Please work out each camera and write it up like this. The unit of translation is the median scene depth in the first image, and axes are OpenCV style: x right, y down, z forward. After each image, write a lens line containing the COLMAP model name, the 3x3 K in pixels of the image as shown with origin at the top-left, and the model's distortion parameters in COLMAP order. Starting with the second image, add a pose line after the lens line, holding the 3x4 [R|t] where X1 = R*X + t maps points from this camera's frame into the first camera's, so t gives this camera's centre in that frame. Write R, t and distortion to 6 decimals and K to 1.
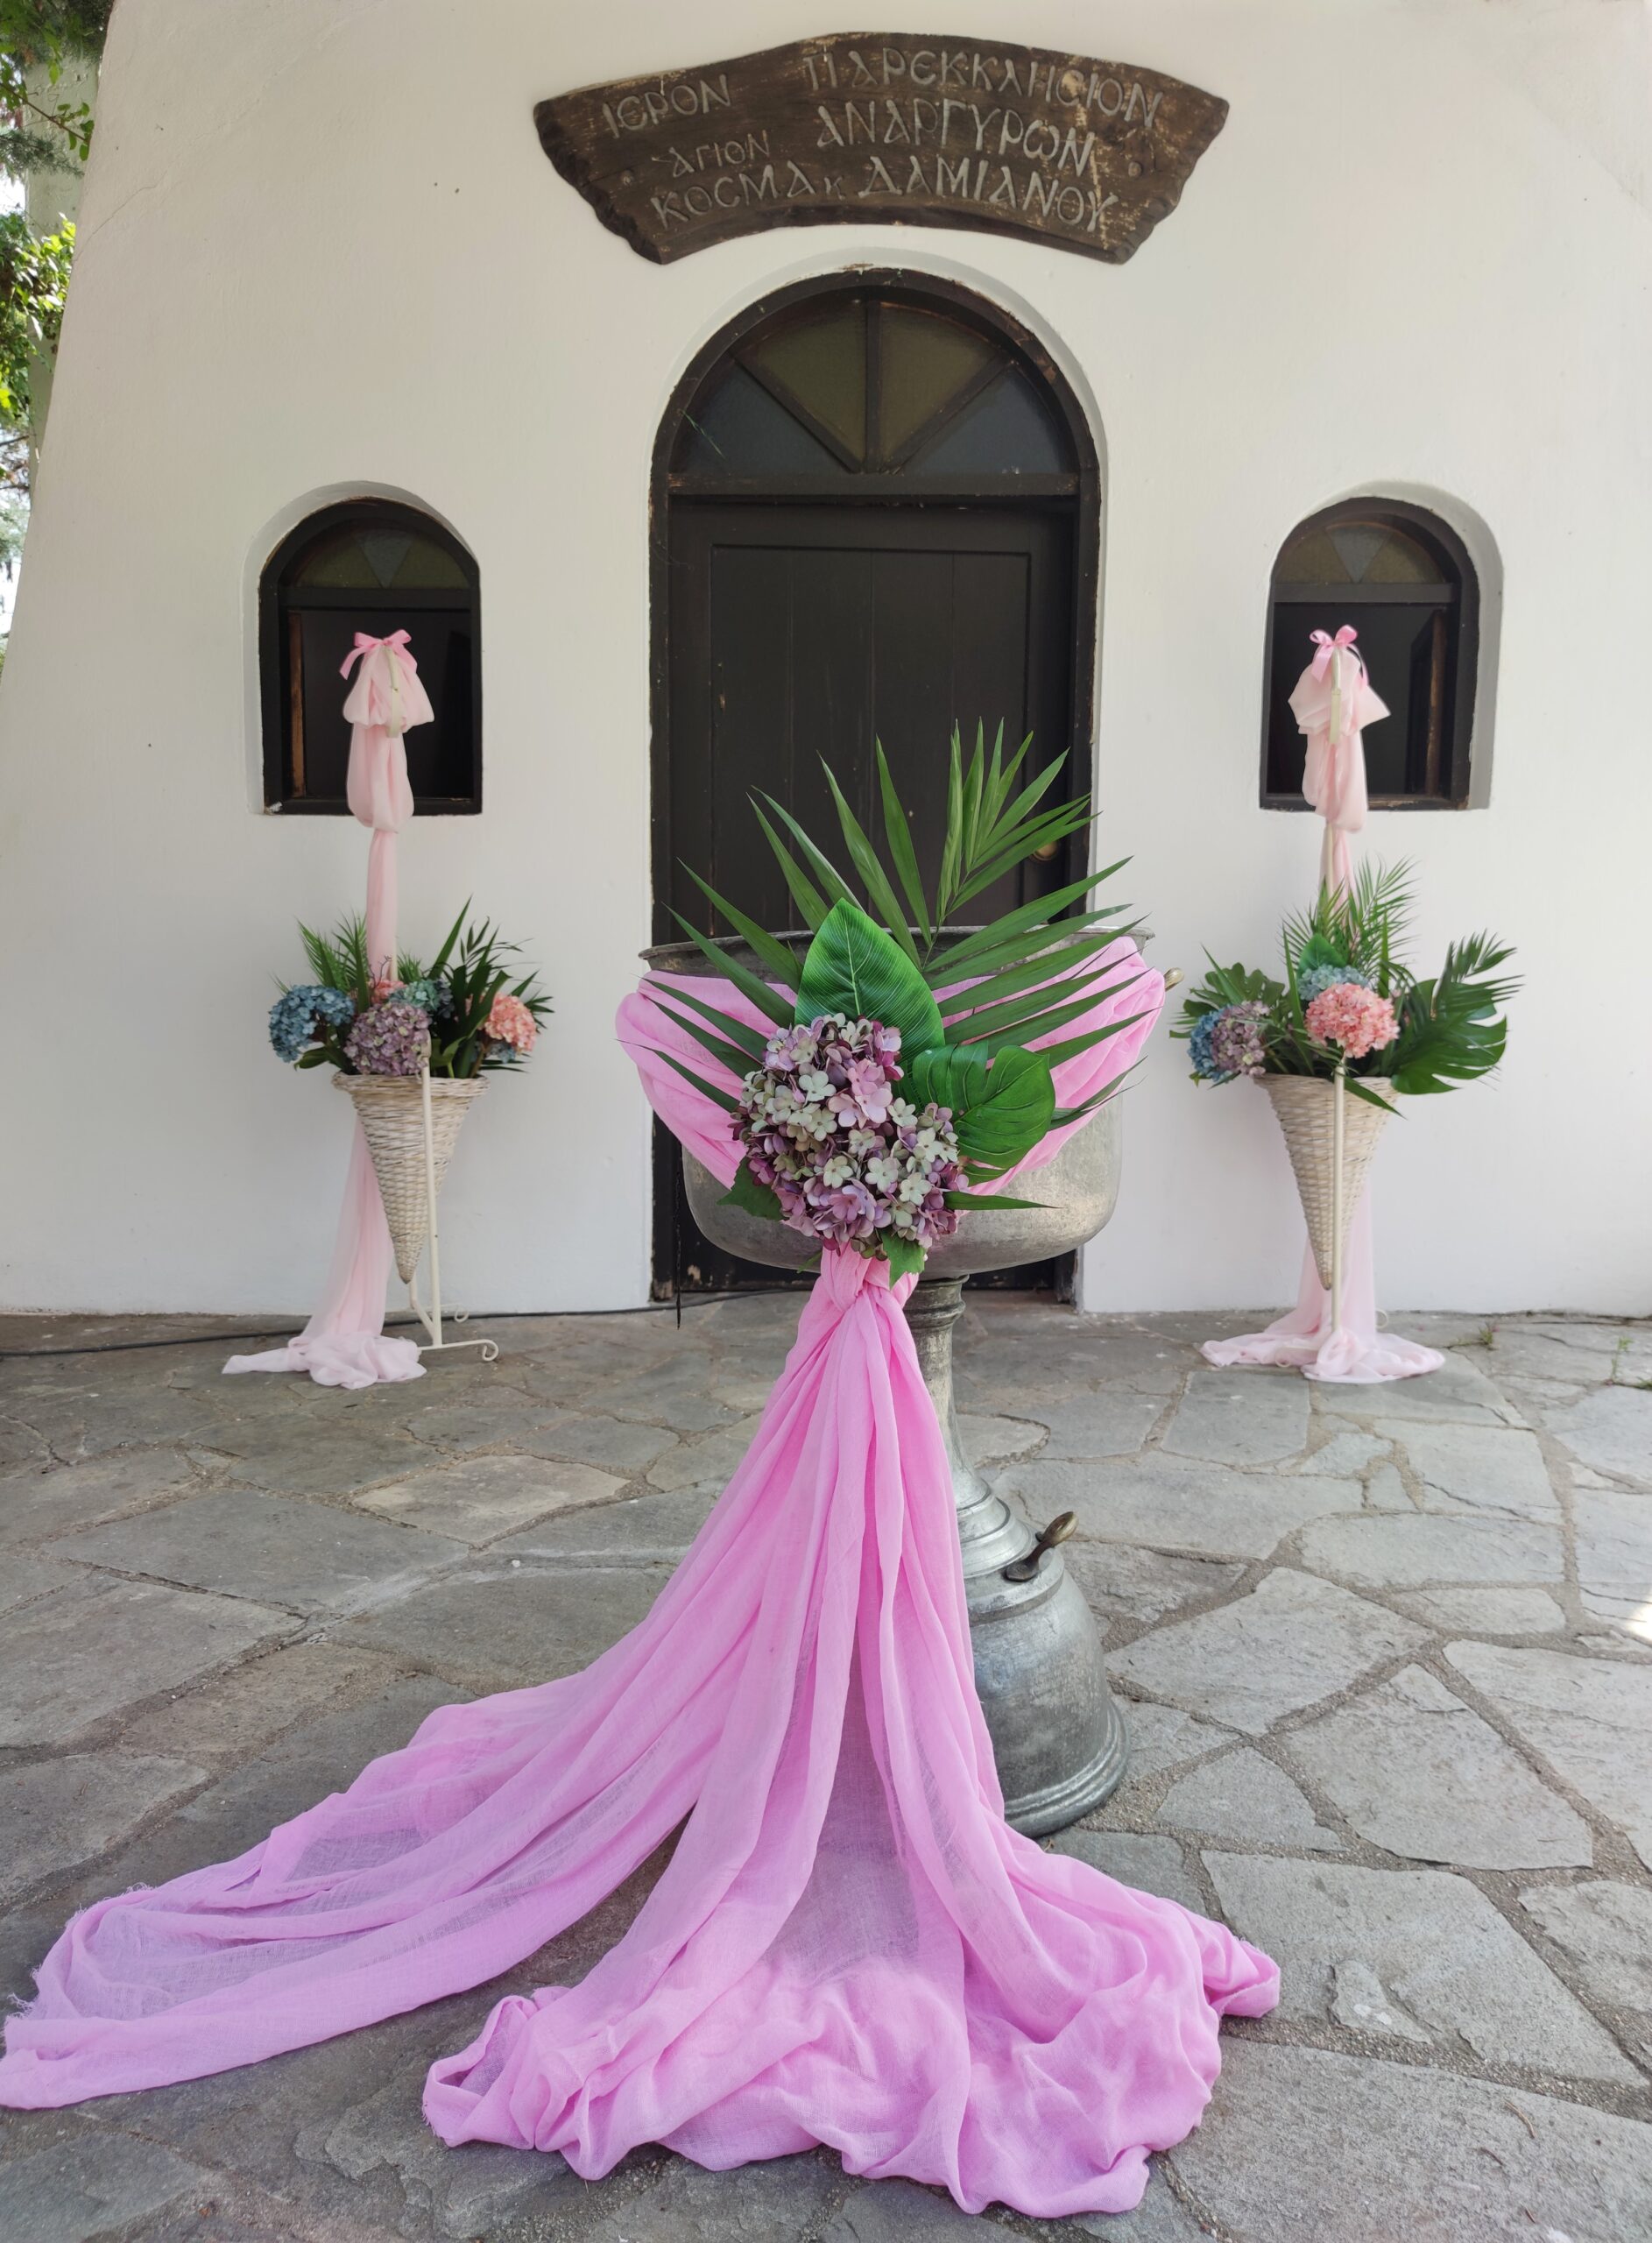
lens RADIAL K [[1623.5, 0, 826.0], [0, 1623.5, 1121.5], [0, 0, 1]] dist [0.031436, -0.046617]
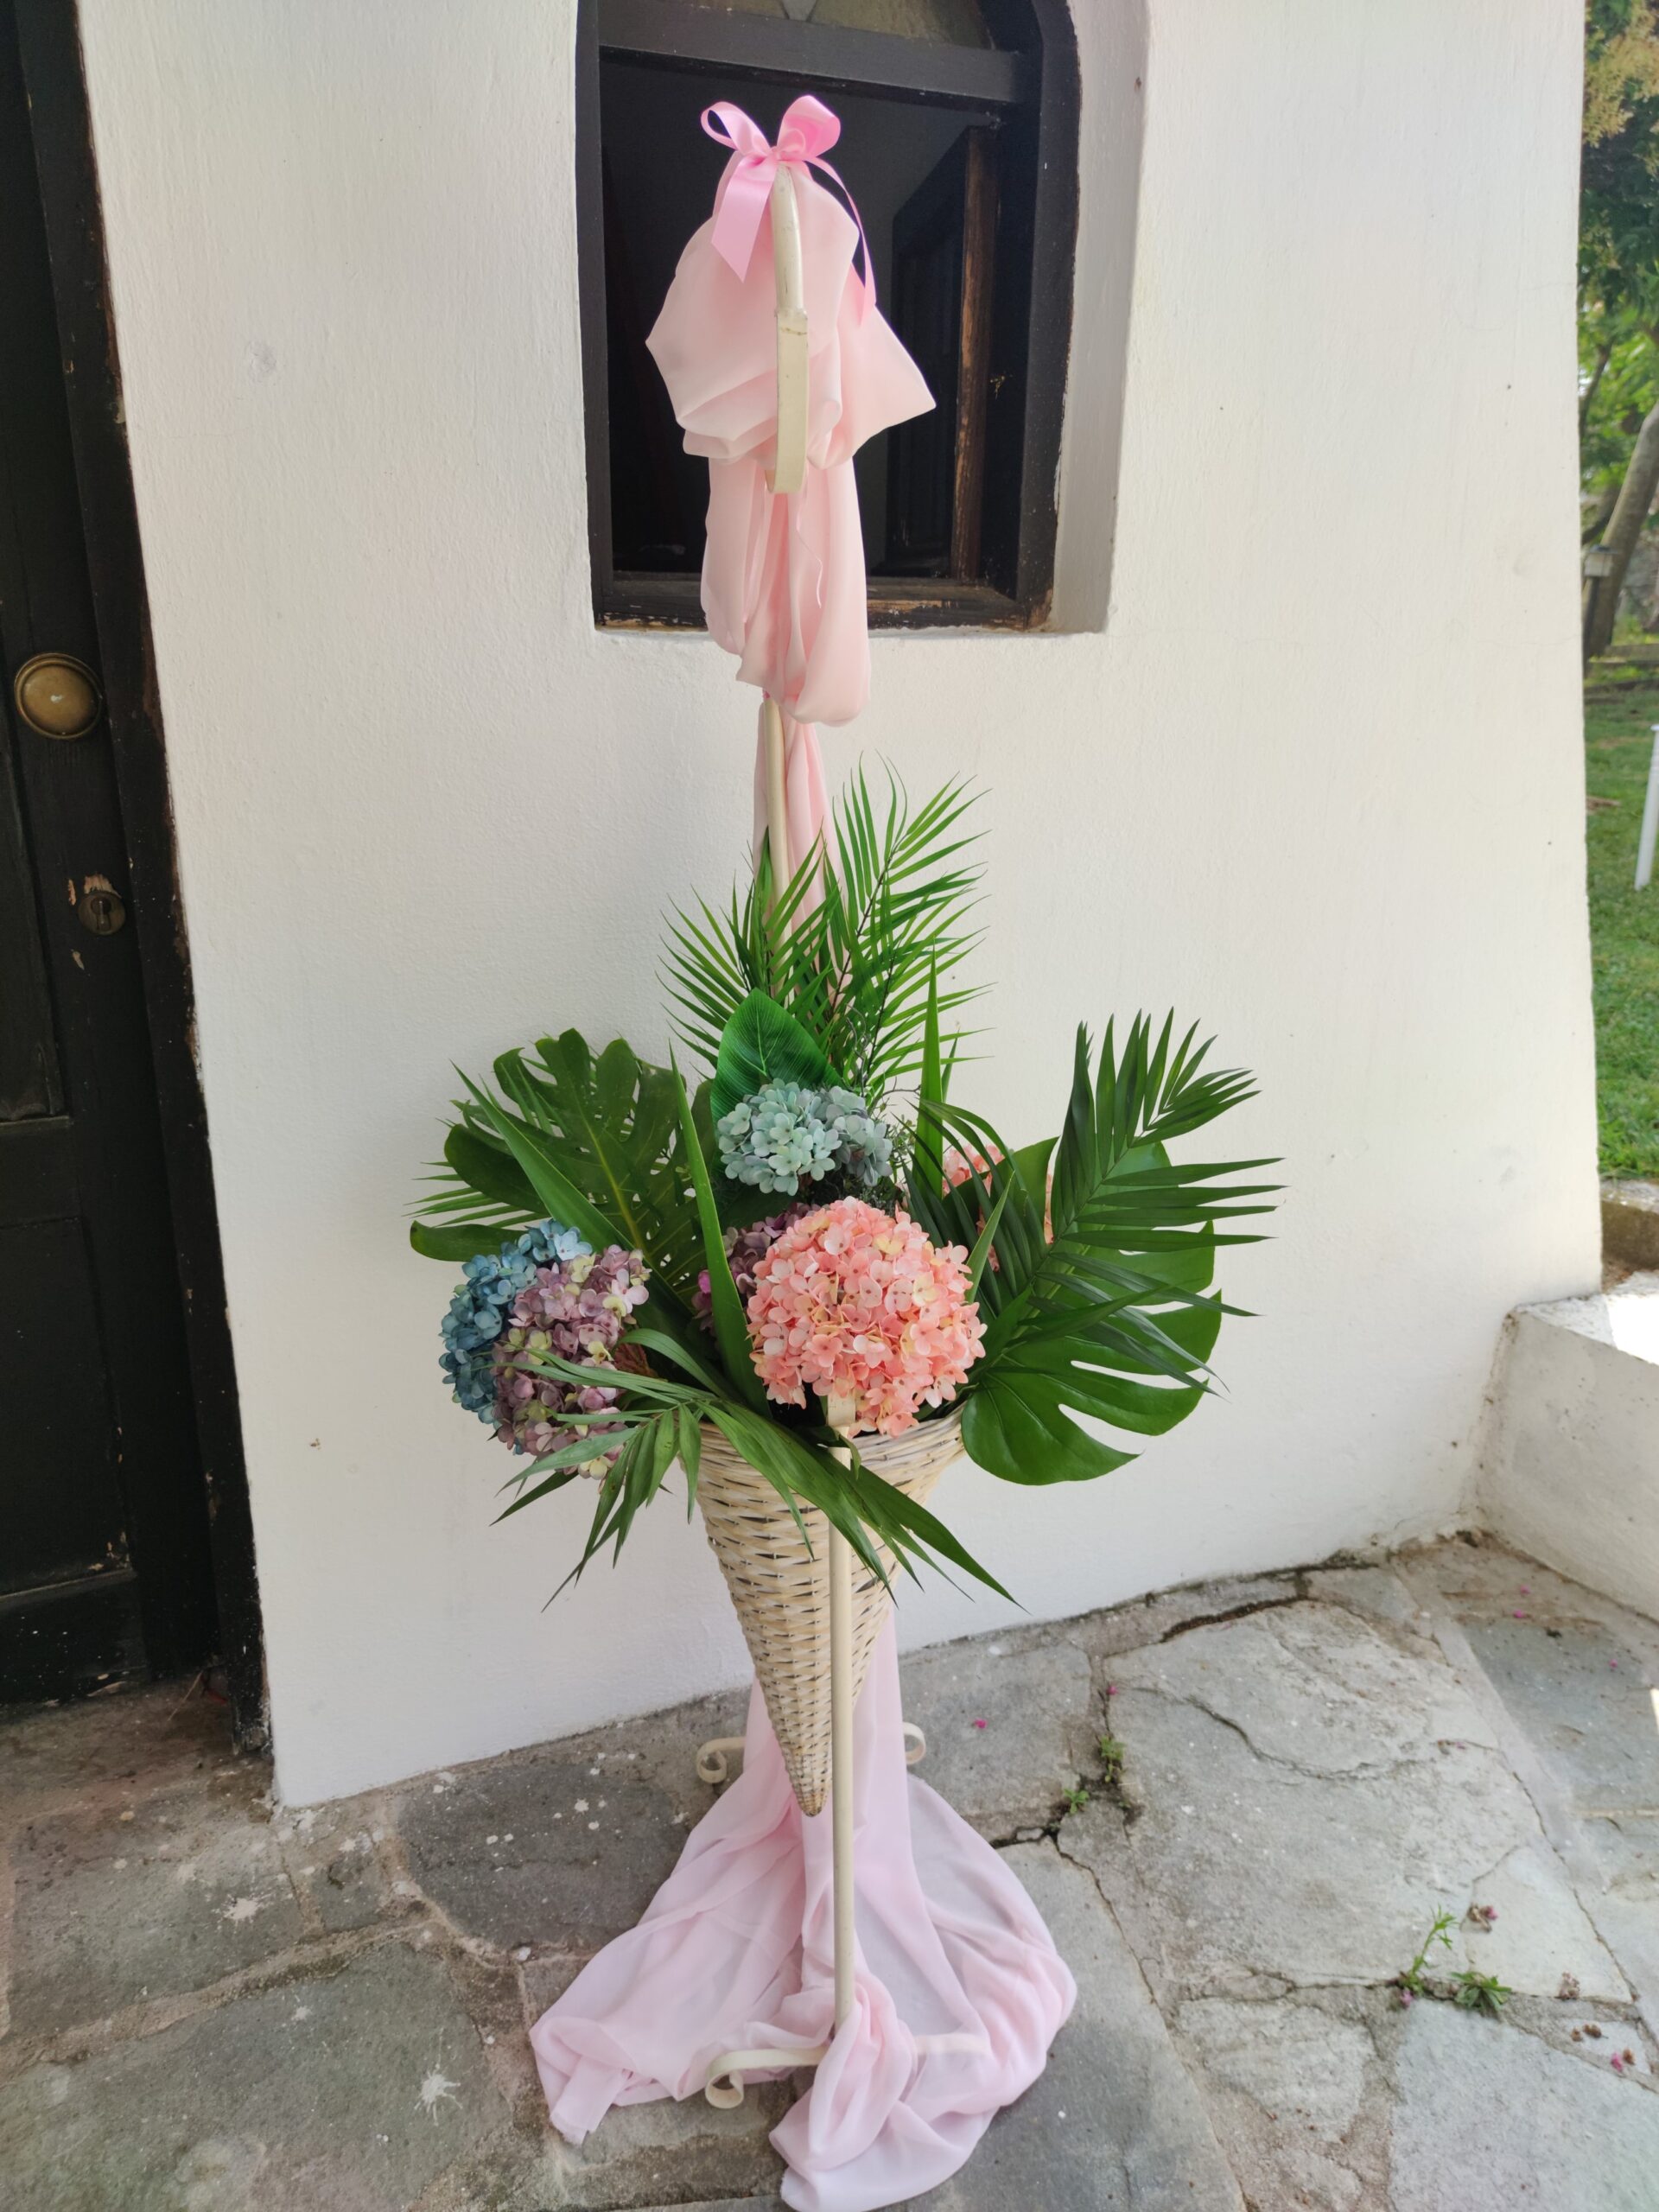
lens RADIAL K [[1543.2, 0, 836.0], [0, 1543.2, 1106.6], [0, 0, 1]] dist [0.027026, 0.000650]
pose [[0.930296, -0.112096, 0.349263, 0.185596], [0.029903, 0.972168, 0.232367, -0.173487], [-0.365590, -0.205726, 0.907756, 0.645678]]
